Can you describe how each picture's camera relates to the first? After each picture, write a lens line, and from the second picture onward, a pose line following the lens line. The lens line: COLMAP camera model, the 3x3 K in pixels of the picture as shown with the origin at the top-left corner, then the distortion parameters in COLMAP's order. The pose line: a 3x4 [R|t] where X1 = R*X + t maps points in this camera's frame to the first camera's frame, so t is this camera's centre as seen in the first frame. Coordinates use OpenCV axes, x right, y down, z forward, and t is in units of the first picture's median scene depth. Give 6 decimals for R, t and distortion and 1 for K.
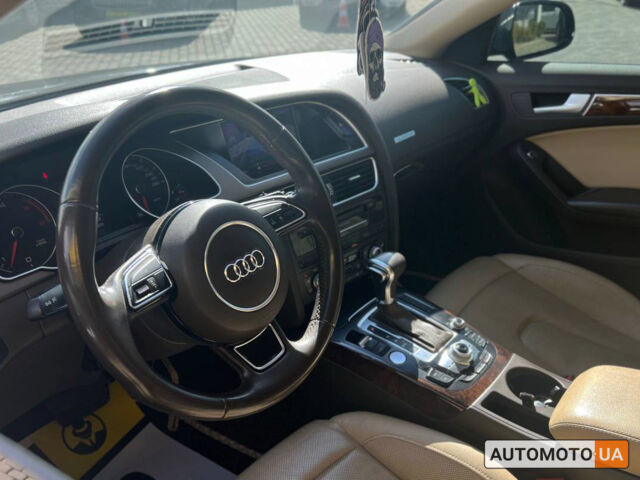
lens RADIAL K [[577.6, 0, 319.3], [0, 577.6, 280.5], [0, 0, 1]] dist [0.069279, -0.006500]
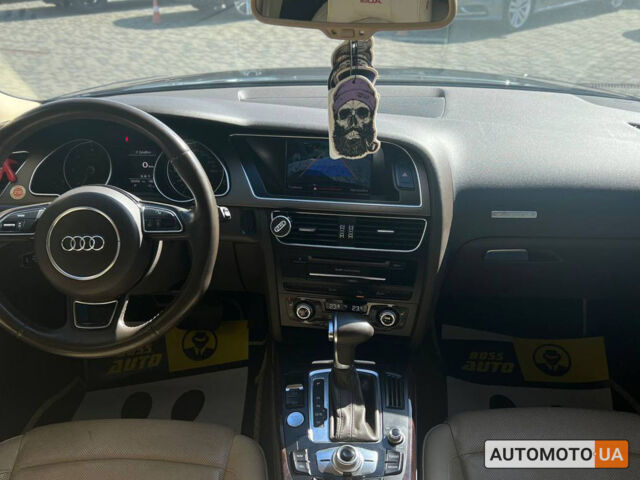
lens RADIAL K [[607.5, 0, 319.4], [0, 607.5, 237.8], [0, 0, 1]] dist [0.091736, -0.207475]
pose [[0.606638, 0.373586, -0.701729, 0.704334], [-0.401914, 0.905711, 0.134731, -0.267141], [0.685897, 0.200301, 0.699589, 0.266610]]
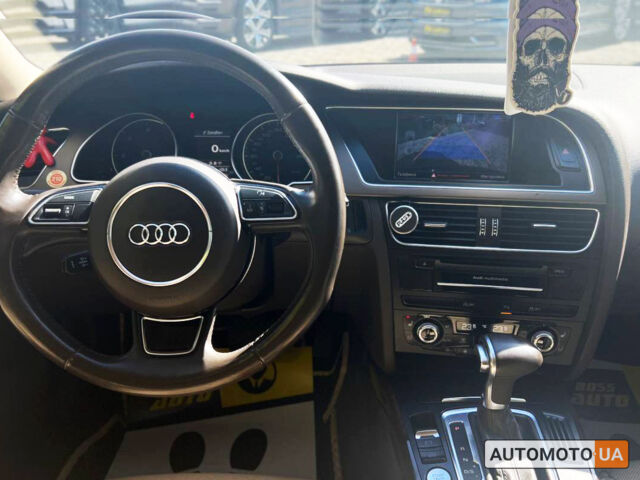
lens RADIAL K [[585.9, 0, 318.1], [0, 585.9, 262.5], [0, 0, 1]] dist [0.069264, -0.152845]
pose [[0.608436, 0.362416, -0.706018, 0.425366], [-0.397984, 0.909022, 0.123646, -0.122979], [0.686597, 0.205753, 0.697317, 0.348152]]
